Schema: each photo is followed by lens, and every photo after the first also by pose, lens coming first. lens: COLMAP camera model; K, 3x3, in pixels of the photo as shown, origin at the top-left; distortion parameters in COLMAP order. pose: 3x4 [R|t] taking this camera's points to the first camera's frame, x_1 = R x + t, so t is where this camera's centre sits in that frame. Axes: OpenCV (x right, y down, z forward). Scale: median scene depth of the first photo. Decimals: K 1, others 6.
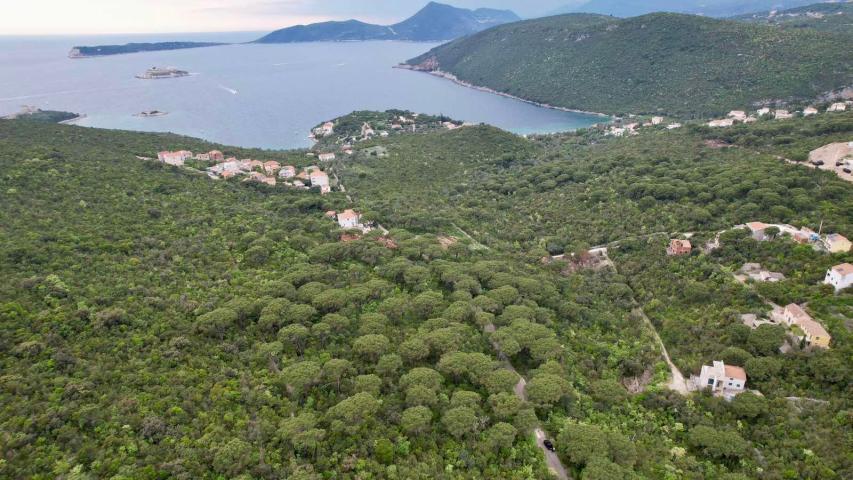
lens RADIAL K [[544.9, 0, 427.7], [0, 544.9, 247.2], [0, 0, 1]] dist [-0.080047, 0.072805]
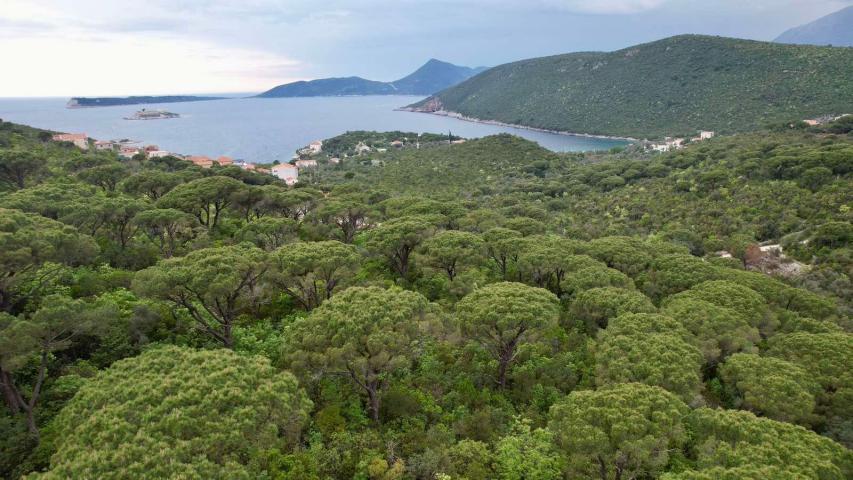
lens RADIAL K [[544.9, 0, 427.7], [0, 544.9, 247.2], [0, 0, 1]] dist [-0.080047, 0.072805]
pose [[0.999994, -0.003370, -0.001220, -0.016328], [0.003225, 0.994588, -0.103852, 0.039521], [0.001563, 0.103848, 0.994592, 0.311914]]
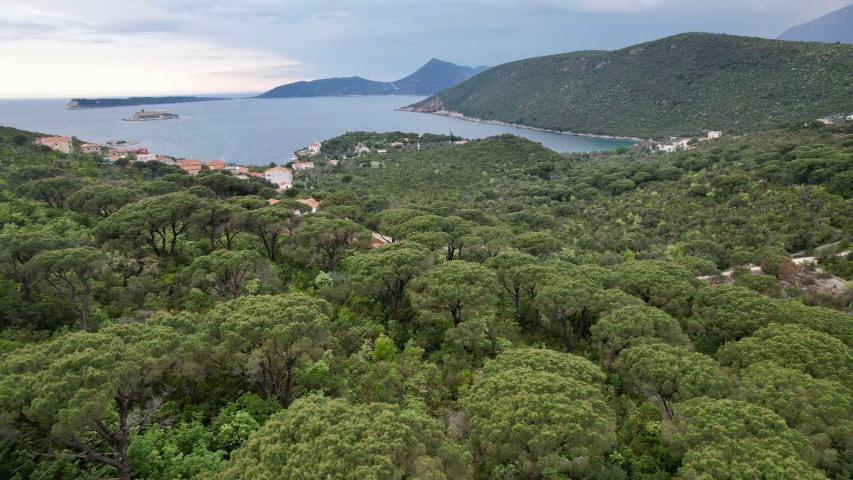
lens RADIAL K [[544.9, 0, 427.7], [0, 544.9, 247.2], [0, 0, 1]] dist [-0.080047, 0.072805]
pose [[0.999971, -0.006379, -0.004185, -0.015547], [0.005912, 0.994603, -0.103590, 0.027628], [0.004823, 0.103562, 0.994611, 0.341945]]
